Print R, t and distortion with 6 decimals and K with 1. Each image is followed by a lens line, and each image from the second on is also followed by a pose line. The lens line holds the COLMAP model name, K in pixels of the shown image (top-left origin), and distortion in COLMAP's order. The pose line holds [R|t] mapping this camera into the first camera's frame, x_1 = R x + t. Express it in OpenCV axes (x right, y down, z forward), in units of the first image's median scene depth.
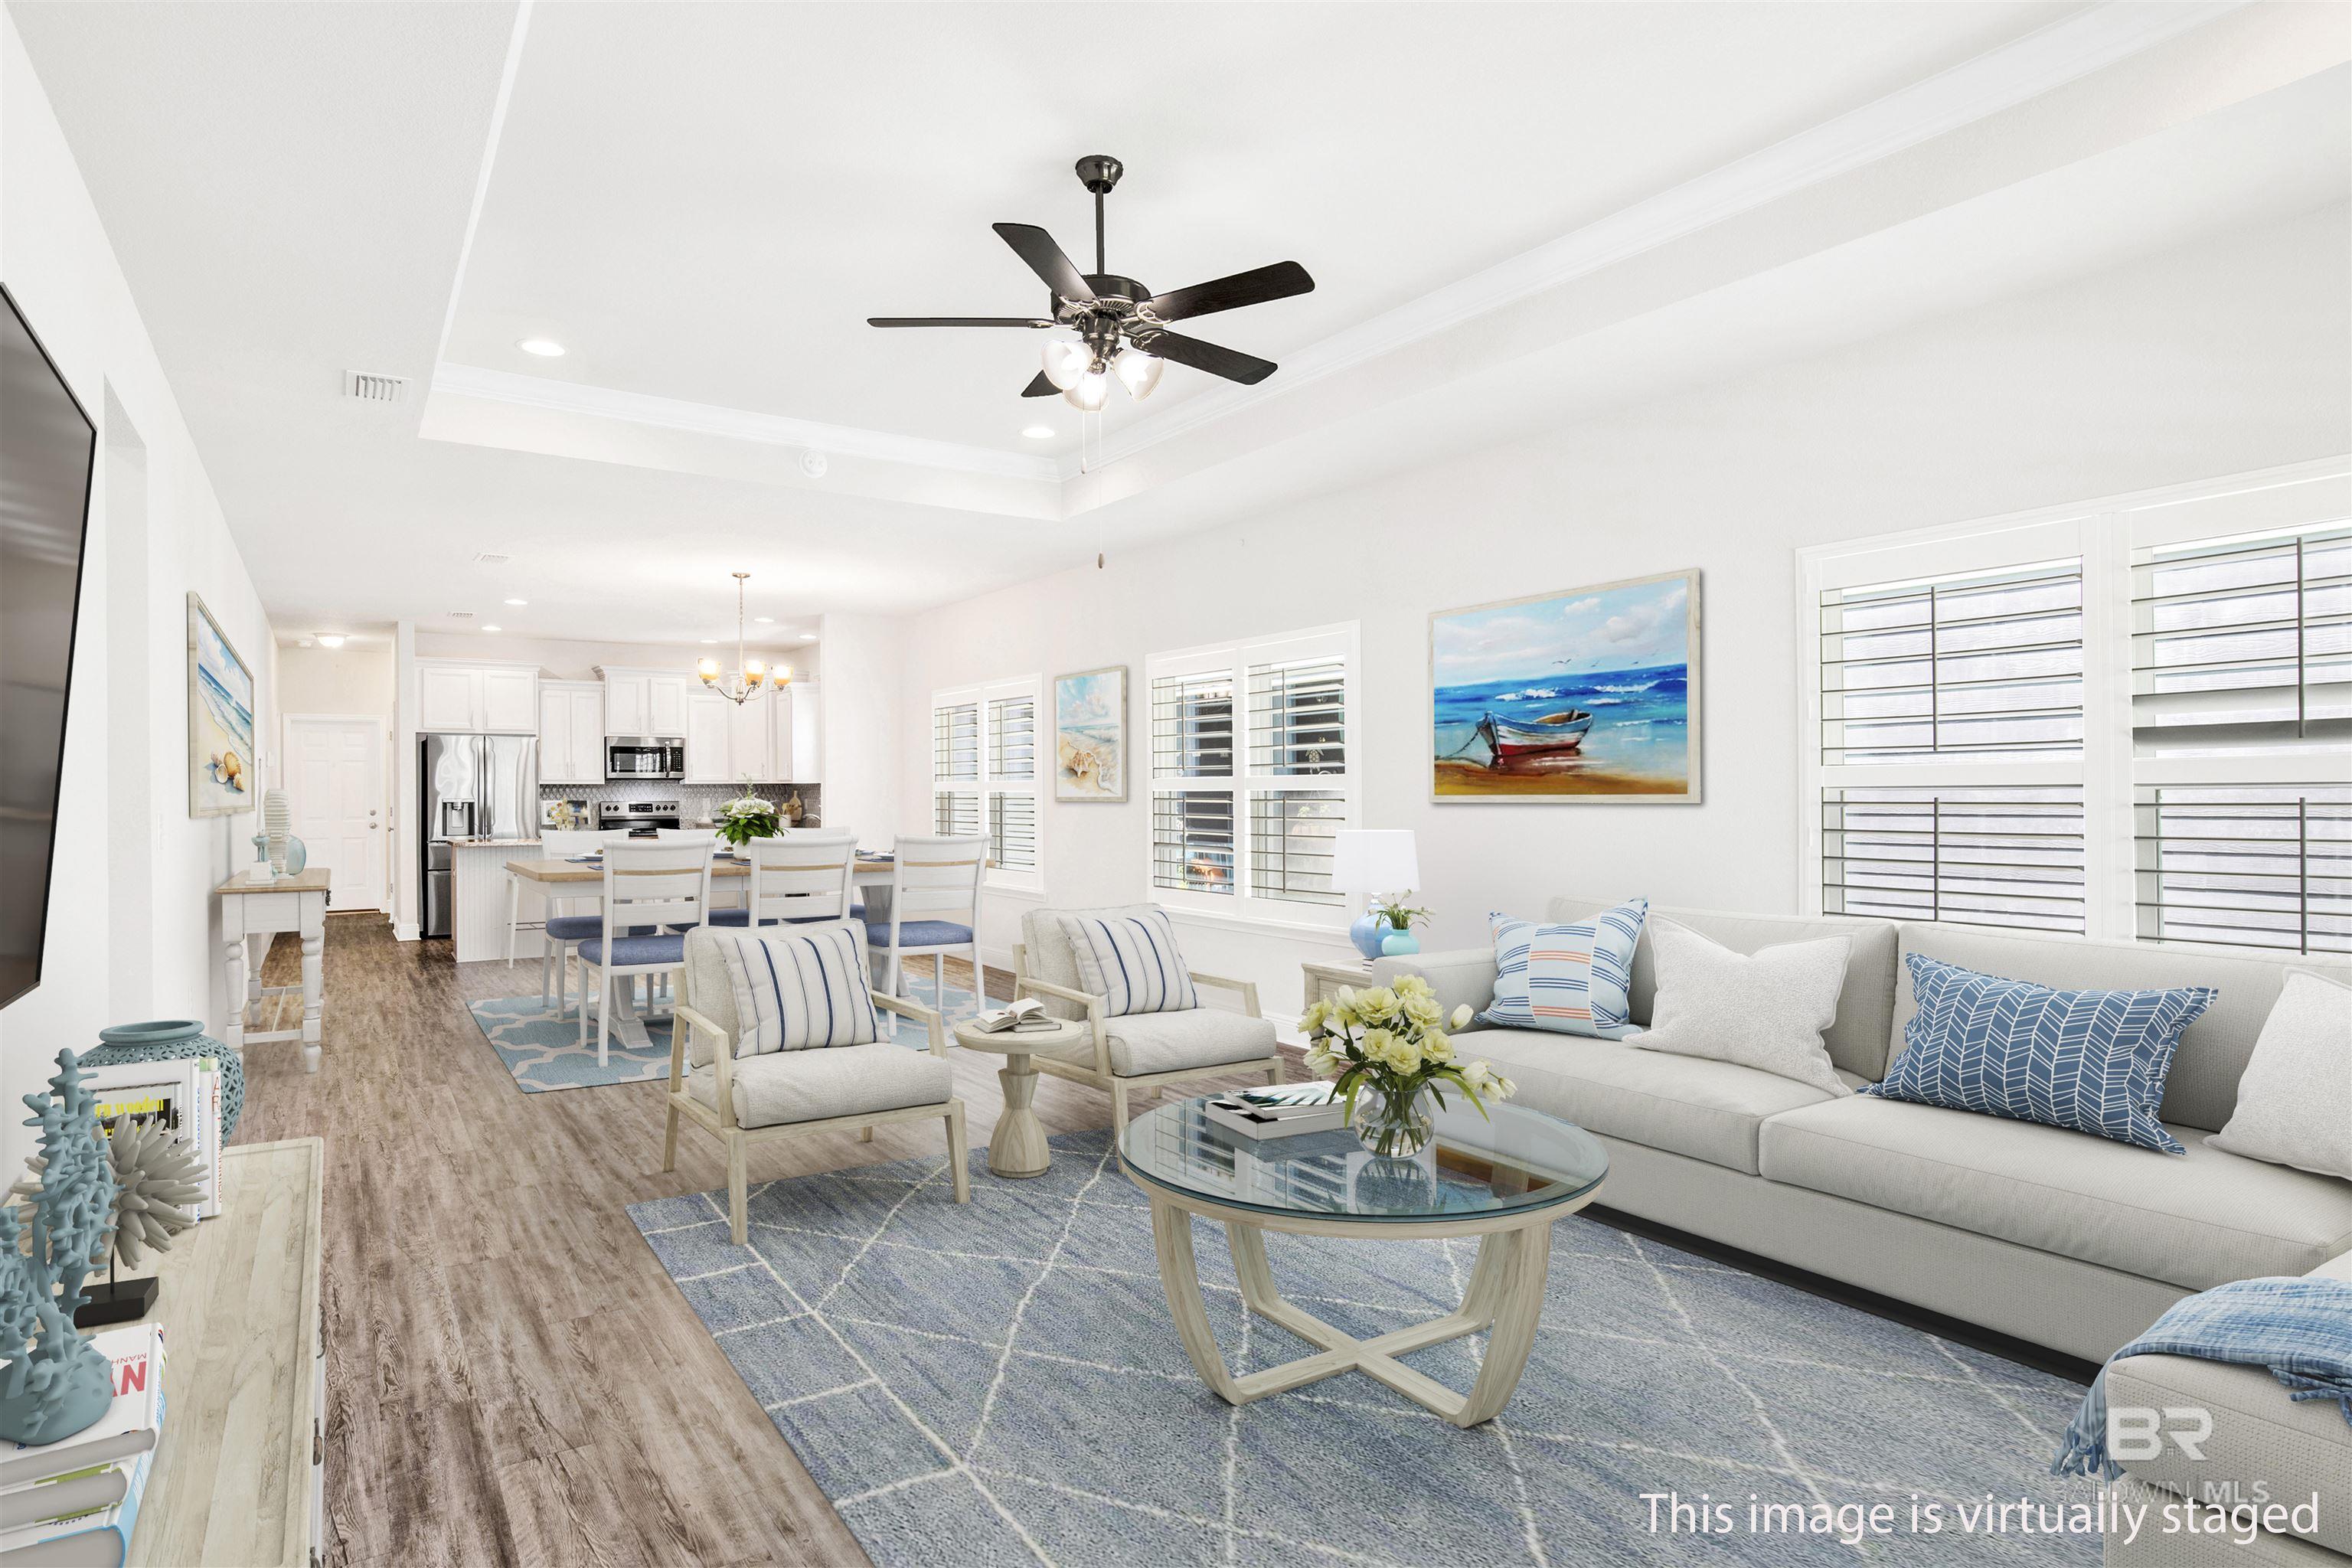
lens RADIAL K [[1244.7, 0, 1210.9], [0, 1244.7, 788.5], [0, 0, 1]] dist [-0.059446, -0.000228]
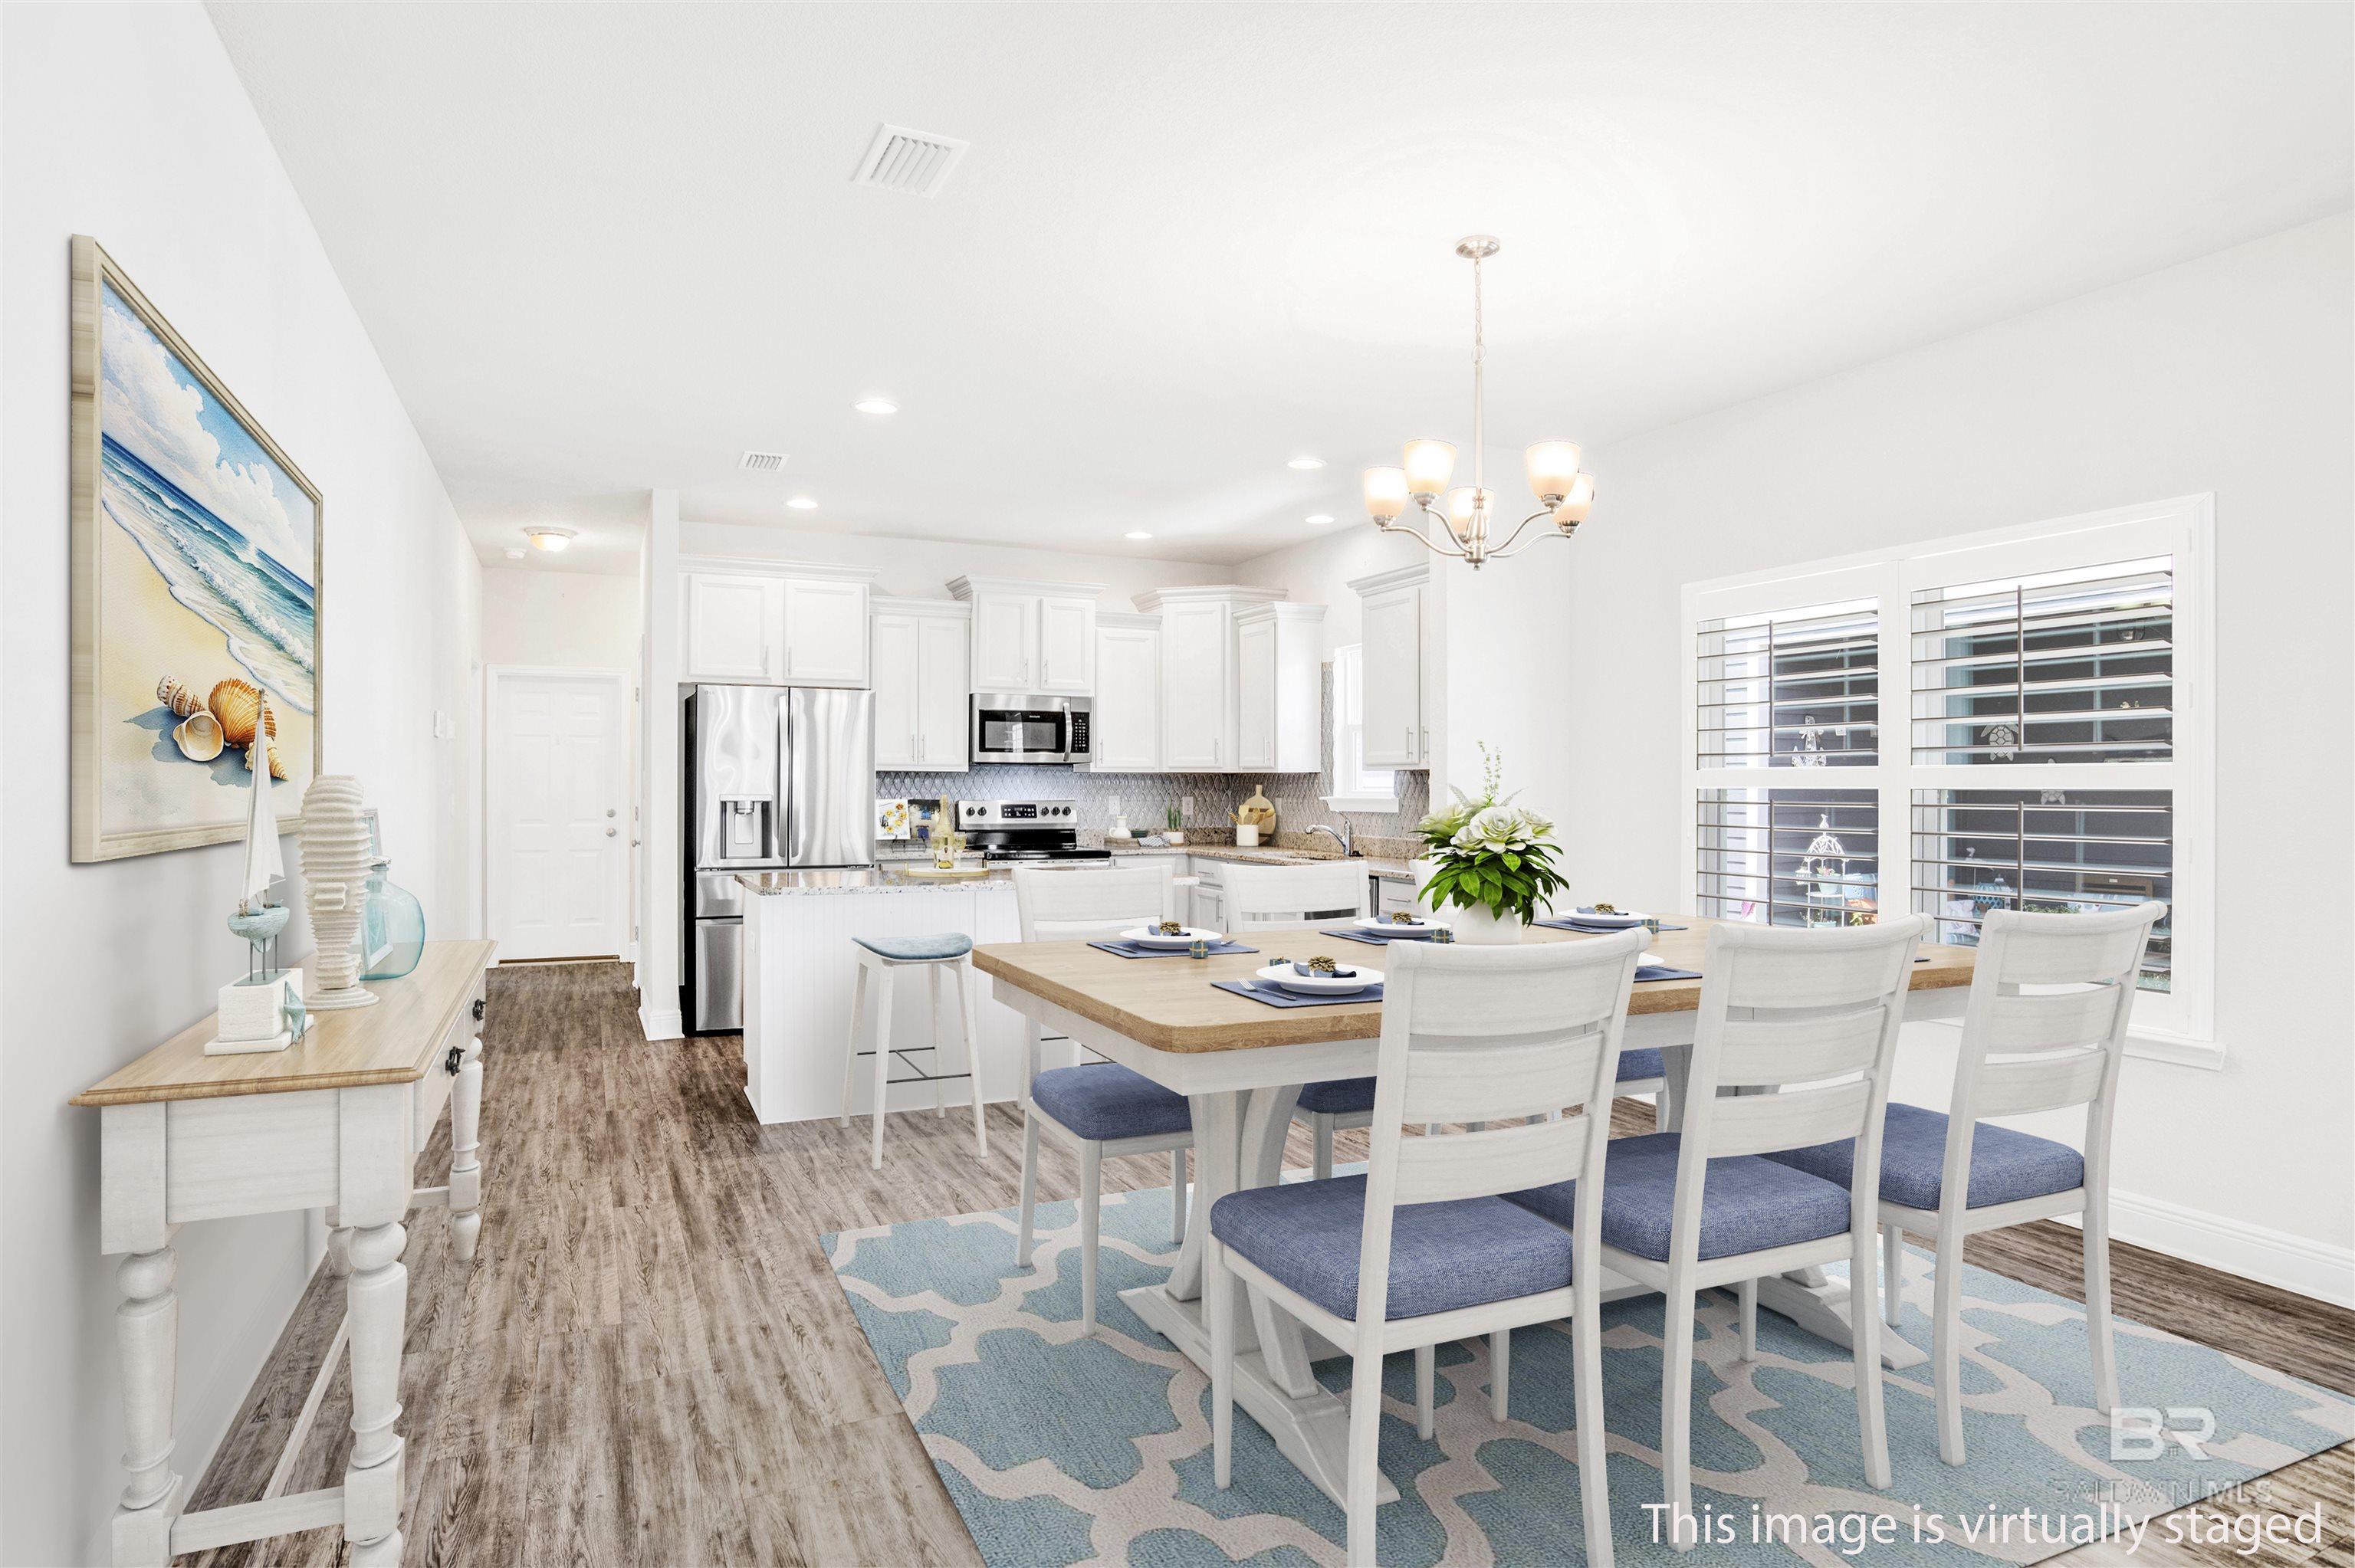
lens RADIAL K [[1267.6, 0, 1177.5], [0, 1267.6, 784.0], [0, 0, 1]] dist [-0.072079, 0.000079]
pose [[0.980326, 0.005854, -0.197300, -0.271686], [-0.005867, 0.999983, 0.000517, 0.001341], [0.197300, 0.000651, 0.980343, 0.412181]]
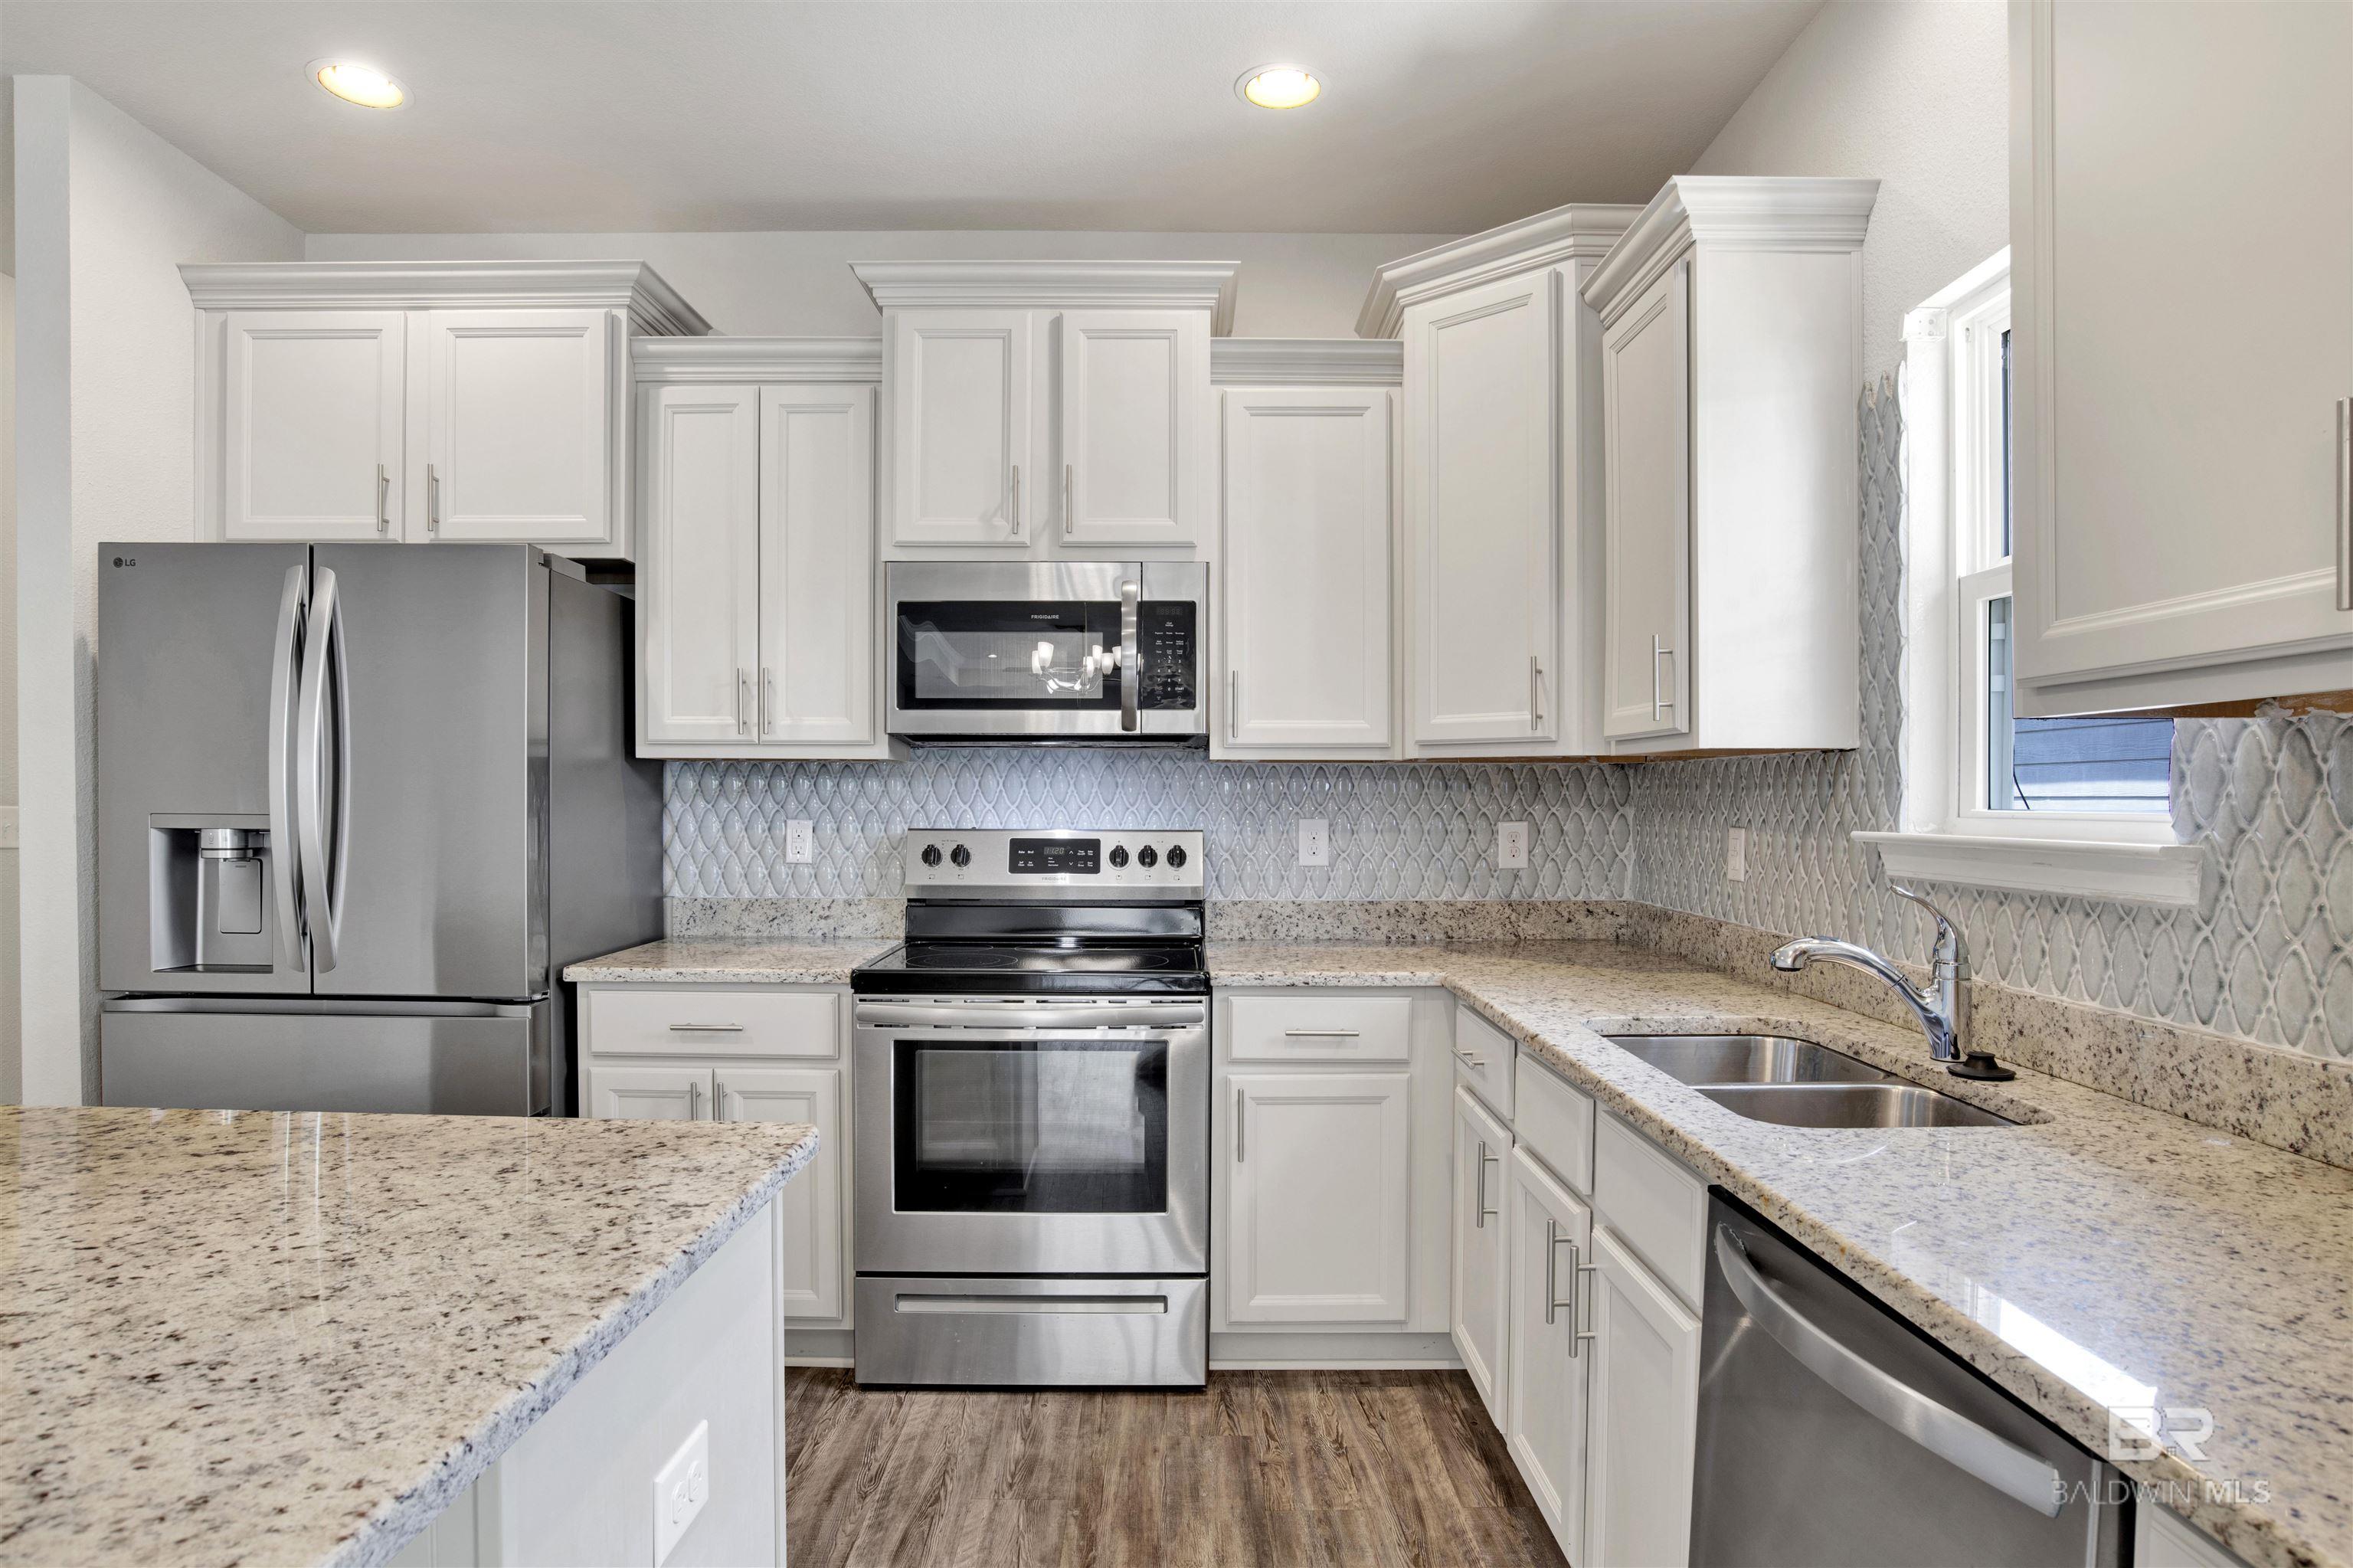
lens RADIAL K [[1295.4, 0, 1179.4], [0, 1295.4, 800.5], [0, 0, 1]] dist [-0.066539, 0.028150]
pose [[0.805957, 0.008203, -0.591917, -0.295683], [-0.005629, 0.999965, 0.006193, 0.002720], [0.591947, -0.001660, 0.805975, 0.828710]]
